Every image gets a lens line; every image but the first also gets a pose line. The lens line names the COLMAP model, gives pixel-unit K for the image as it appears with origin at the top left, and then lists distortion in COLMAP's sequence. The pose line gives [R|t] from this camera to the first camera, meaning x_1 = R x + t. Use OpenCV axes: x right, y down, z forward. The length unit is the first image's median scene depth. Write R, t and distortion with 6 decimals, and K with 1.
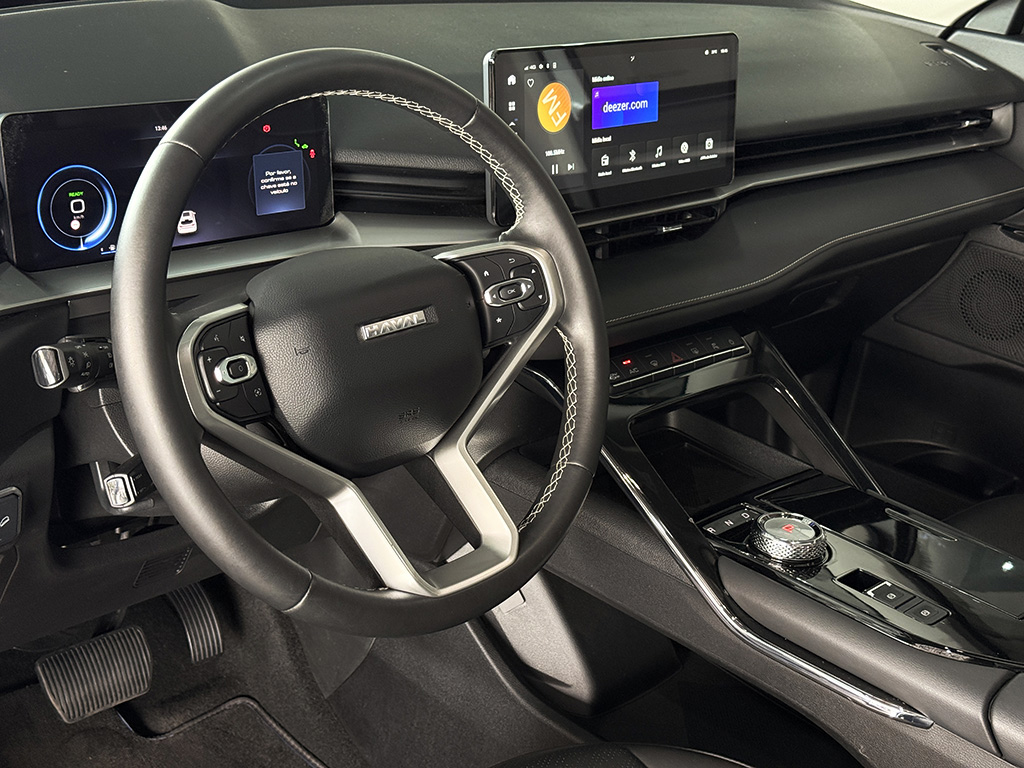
lens RADIAL K [[1585.5, 0, 569.8], [0, 1585.5, 385.0], [0, 0, 1]] dist [0.008764, 1.586877]
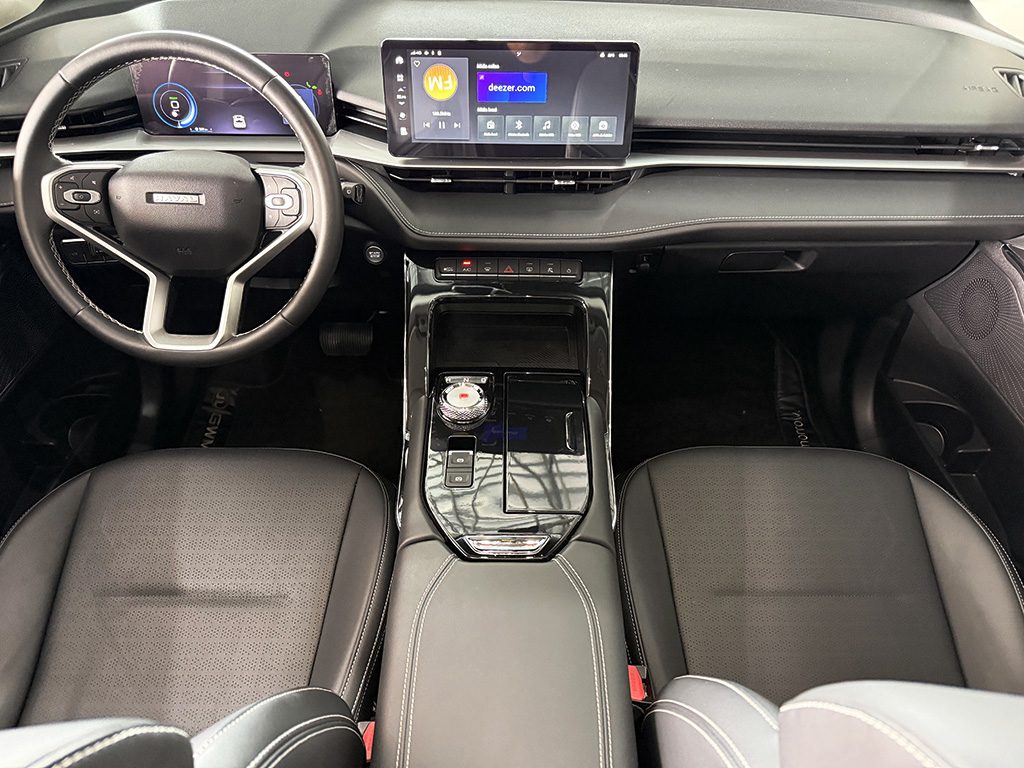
lens RADIAL K [[807.6, 0, 512.0], [0, 807.6, 384.0], [0, 0, 1]] dist [0.112352, -0.154217]
pose [[0.661889, 0.358575, -0.658276, 0.649566], [-0.211403, 0.931814, 0.295012, -0.150301], [0.719174, -0.056104, 0.692561, 0.487869]]
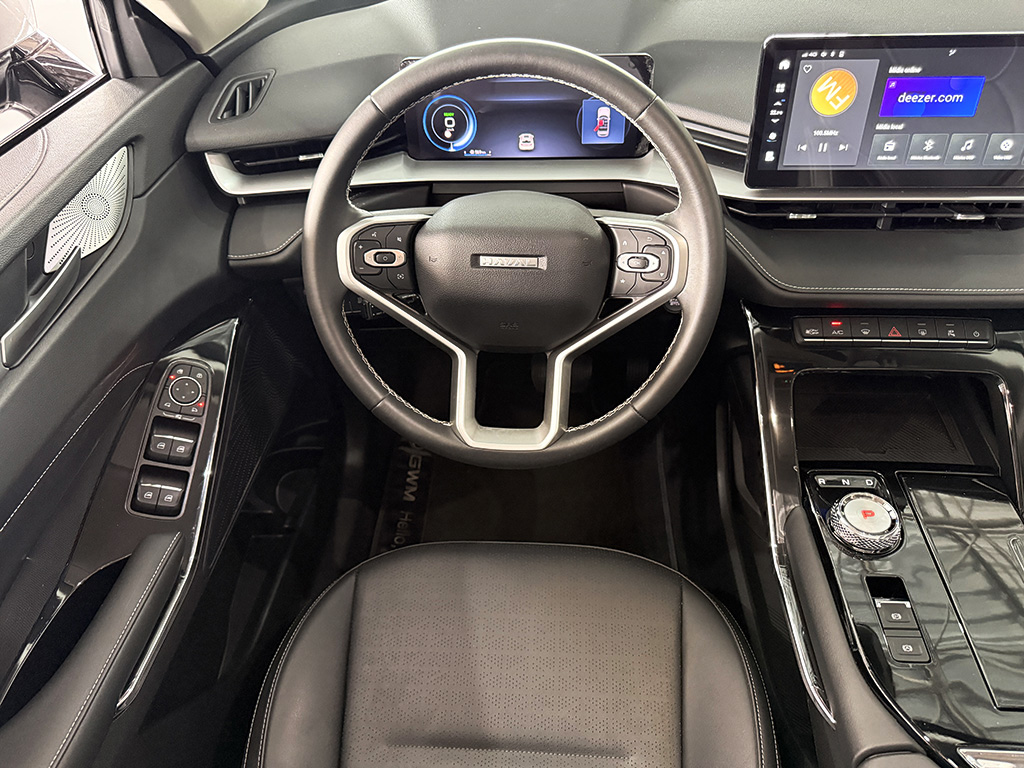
lens RADIAL K [[788.4, 0, 512.0], [0, 788.4, 384.0], [0, 0, 1]] dist [0.096942, -0.104412]
pose [[0.637543, 0.397580, -0.659901, 0.305621], [-0.198958, 0.912463, 0.357529, -0.143074], [0.744282, -0.096648, 0.660836, 0.422398]]
